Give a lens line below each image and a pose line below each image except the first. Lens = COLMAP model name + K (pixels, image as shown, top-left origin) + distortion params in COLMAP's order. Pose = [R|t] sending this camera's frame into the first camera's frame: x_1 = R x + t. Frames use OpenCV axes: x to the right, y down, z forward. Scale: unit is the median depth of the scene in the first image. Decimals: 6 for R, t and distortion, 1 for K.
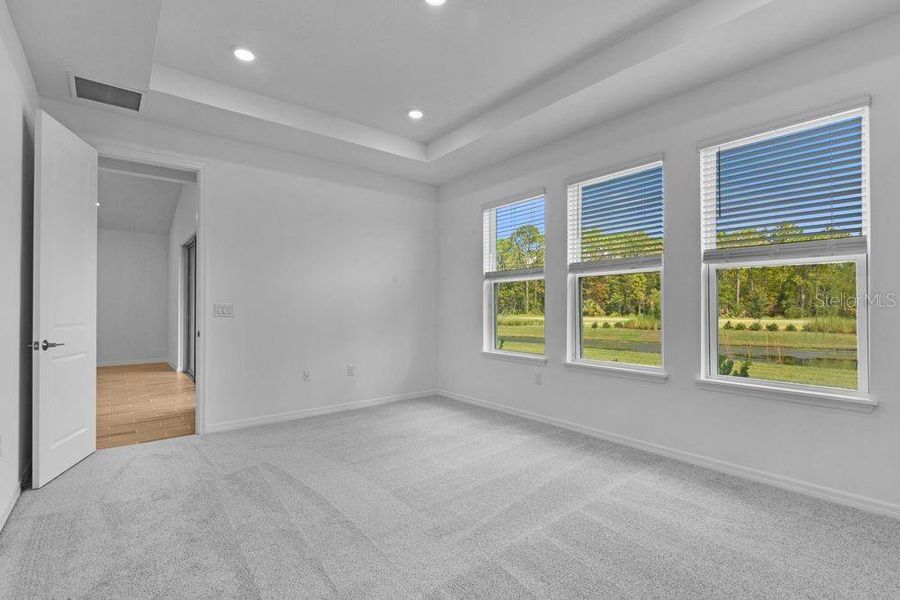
lens RADIAL K [[412.7, 0, 456.0], [0, 412.7, 308.2], [0, 0, 1]] dist [0.000469, -0.000324]
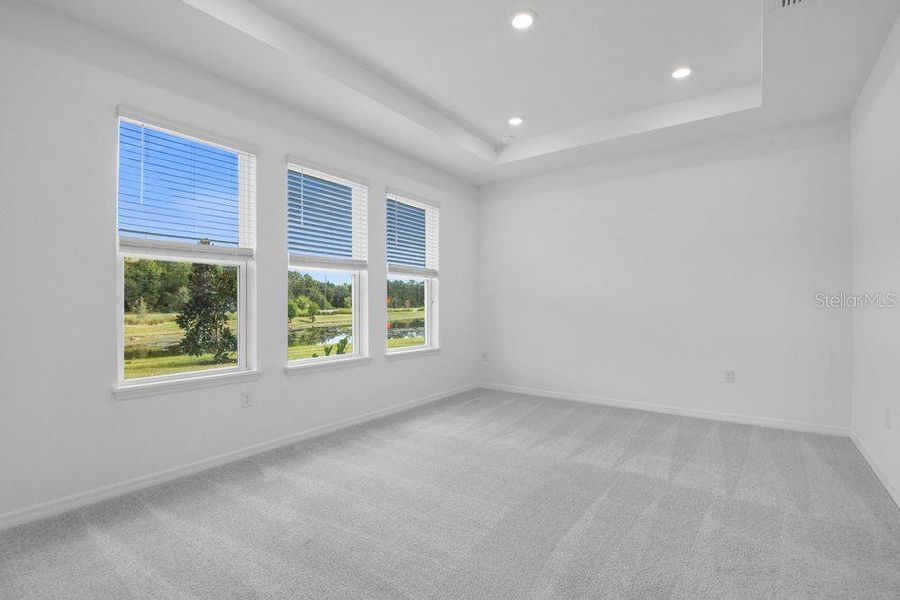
lens RADIAL K [[412.7, 0, 456.0], [0, 412.7, 308.2], [0, 0, 1]] dist [0.000469, -0.000324]
pose [[-0.250020, -0.016682, 0.968097, -0.701934], [-0.003805, 0.999861, 0.016246, -0.010376], [-0.968233, 0.000378, -0.250049, 0.936829]]
